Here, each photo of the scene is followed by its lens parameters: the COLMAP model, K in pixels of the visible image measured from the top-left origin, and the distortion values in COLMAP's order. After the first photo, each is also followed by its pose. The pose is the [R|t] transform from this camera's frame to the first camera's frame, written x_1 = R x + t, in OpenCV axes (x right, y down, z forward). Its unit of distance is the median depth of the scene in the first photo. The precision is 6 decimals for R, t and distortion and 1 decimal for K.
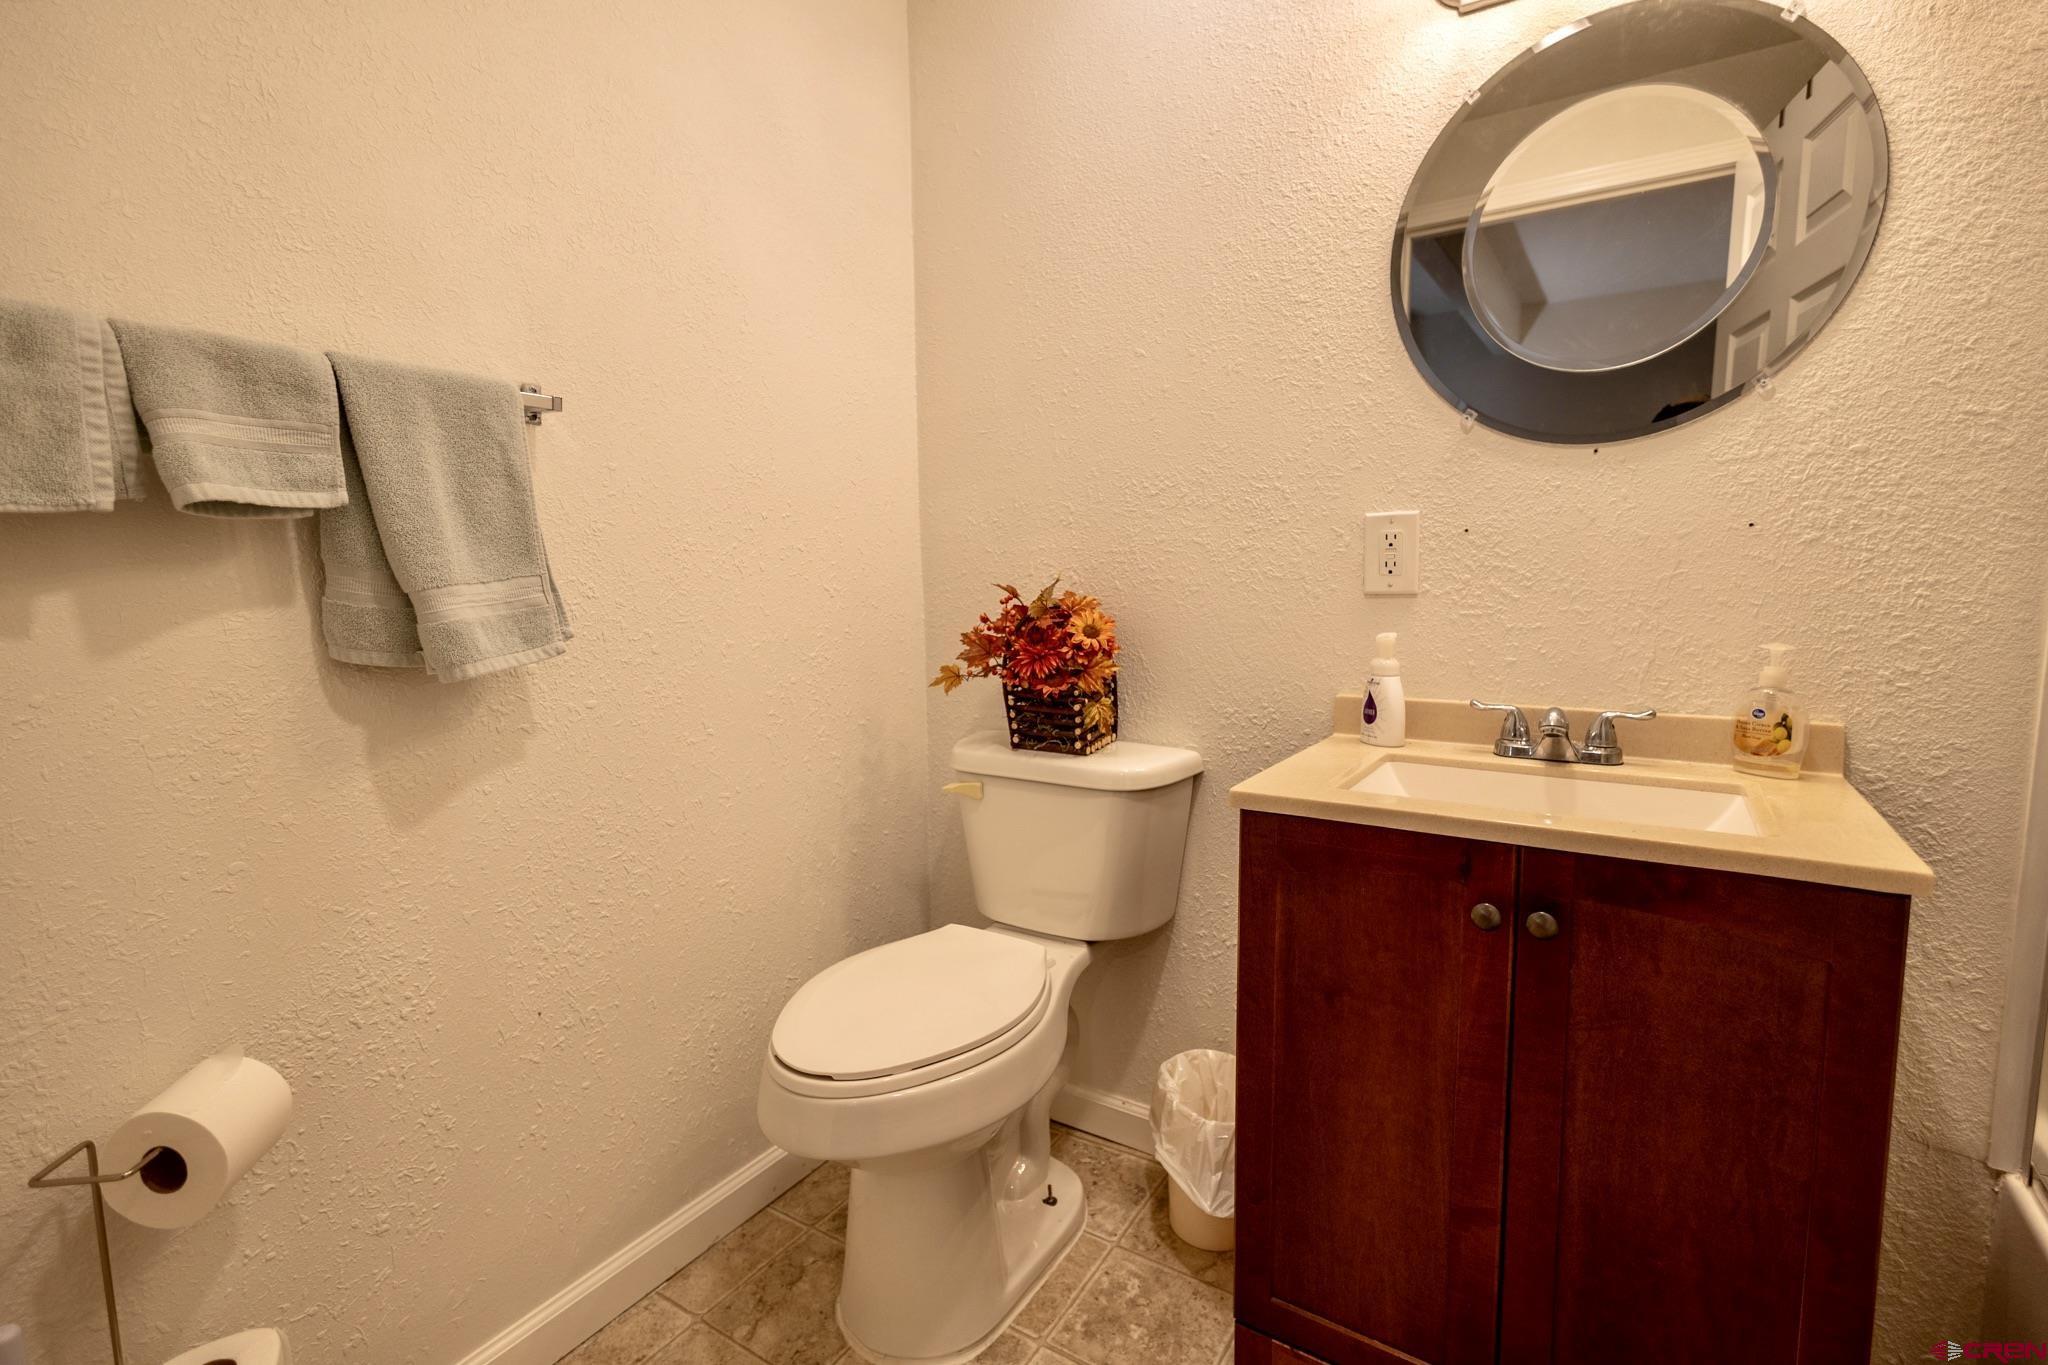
lens RADIAL K [[954.4, 0, 1022.9], [0, 954.4, 681.9], [0, 0, 1]] dist [0.015043, -0.005605]
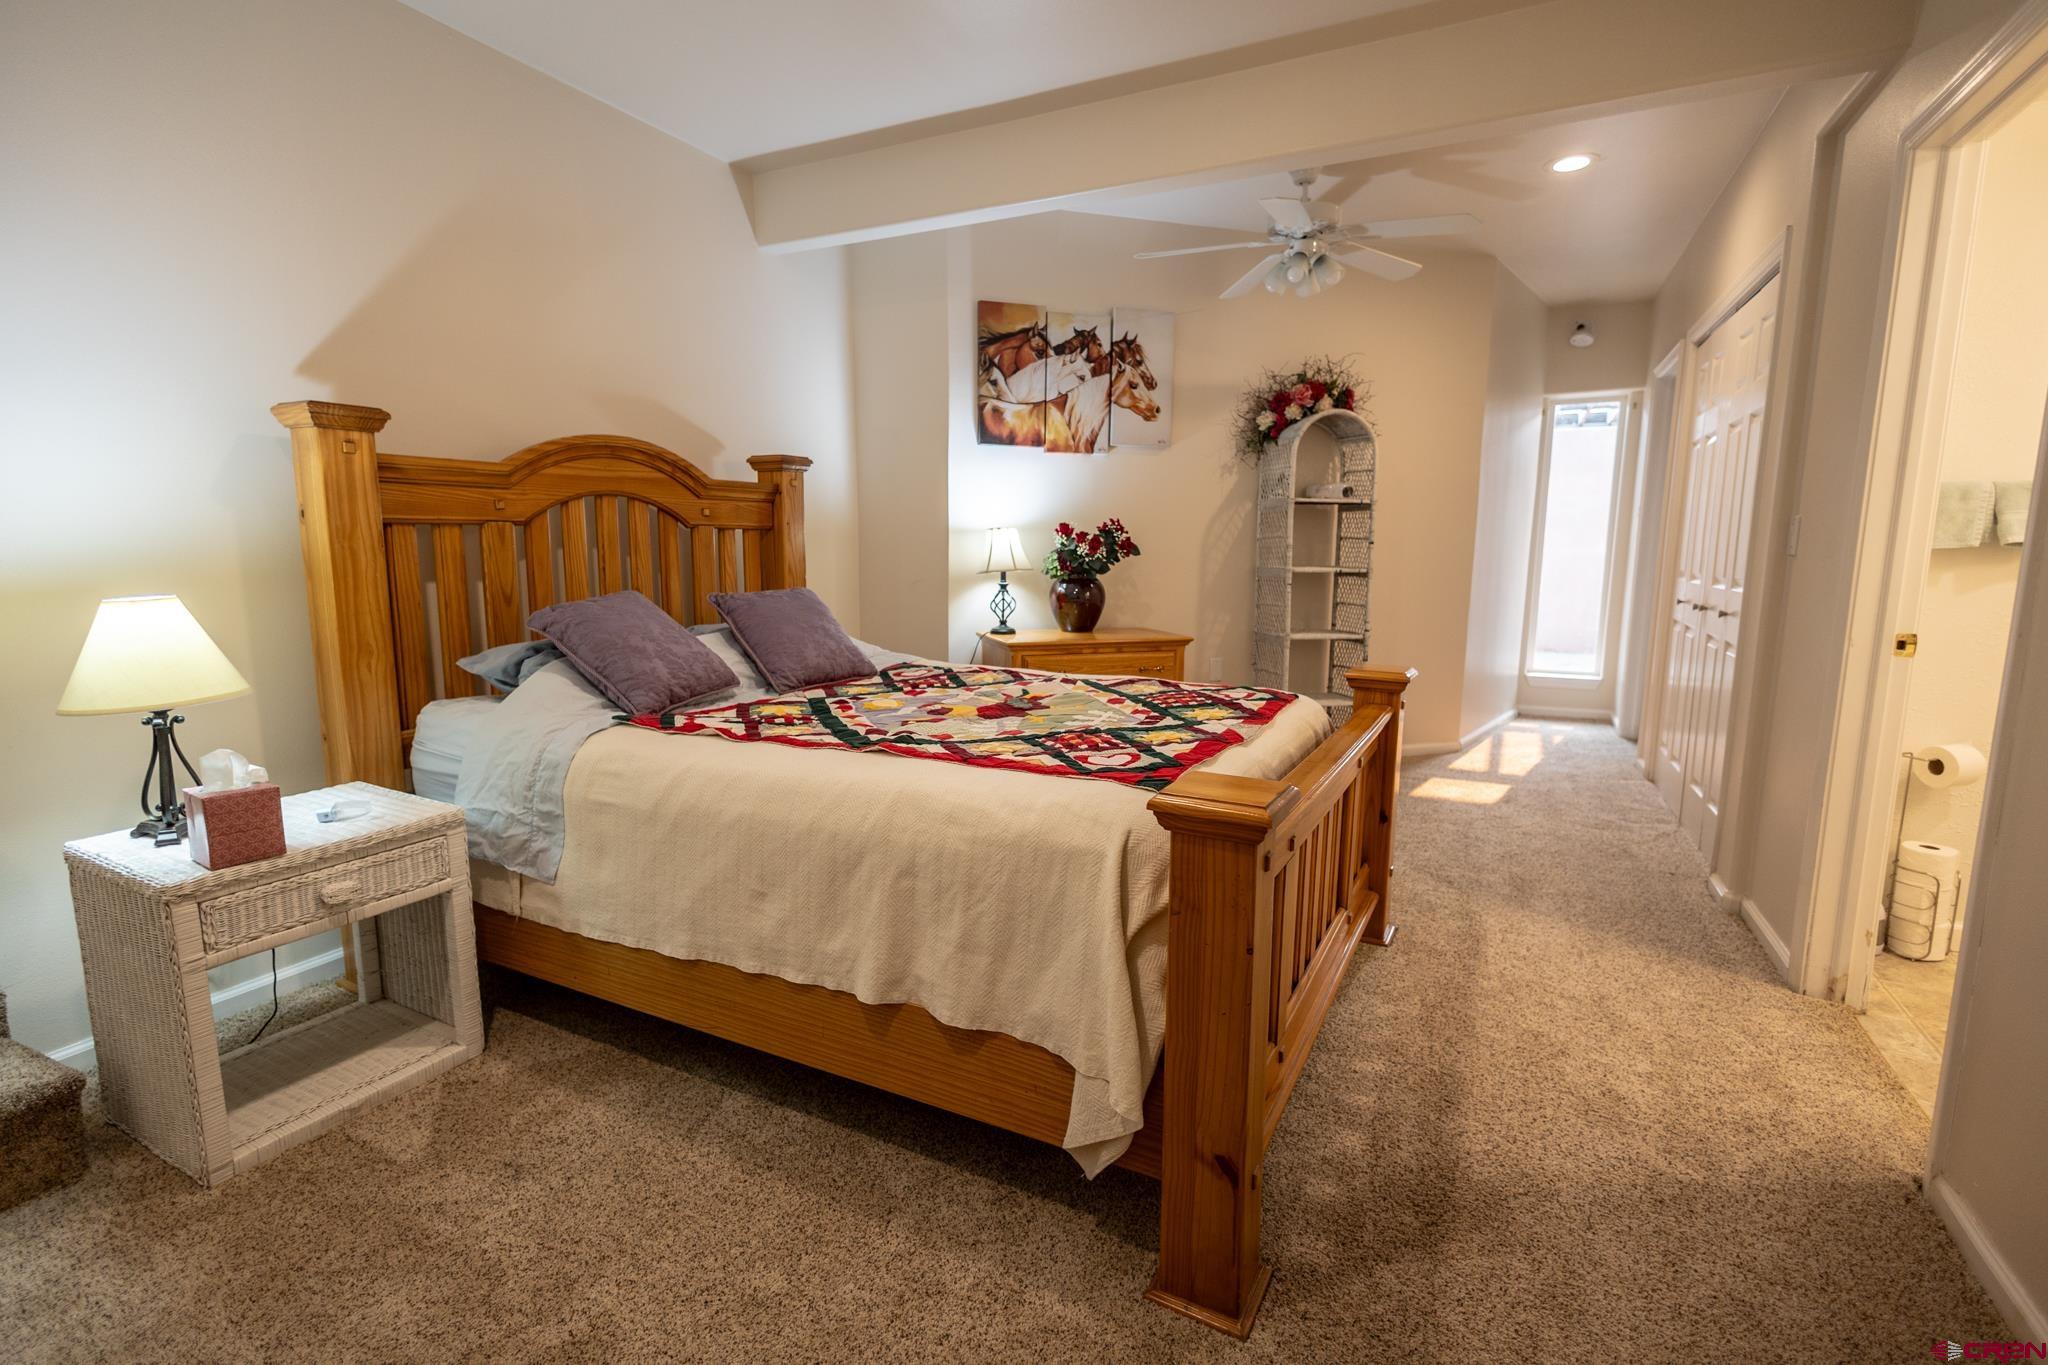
lens RADIAL K [[954.4, 0, 1019.6], [0, 954.4, 679.6], [0, 0, 1]] dist [0.015043, -0.005605]
pose [[0.117071, 0.159988, -0.980152, 1.692215], [-0.120204, 0.981966, 0.145927, 0.149581], [0.985822, 0.100734, 0.134191, -2.273205]]
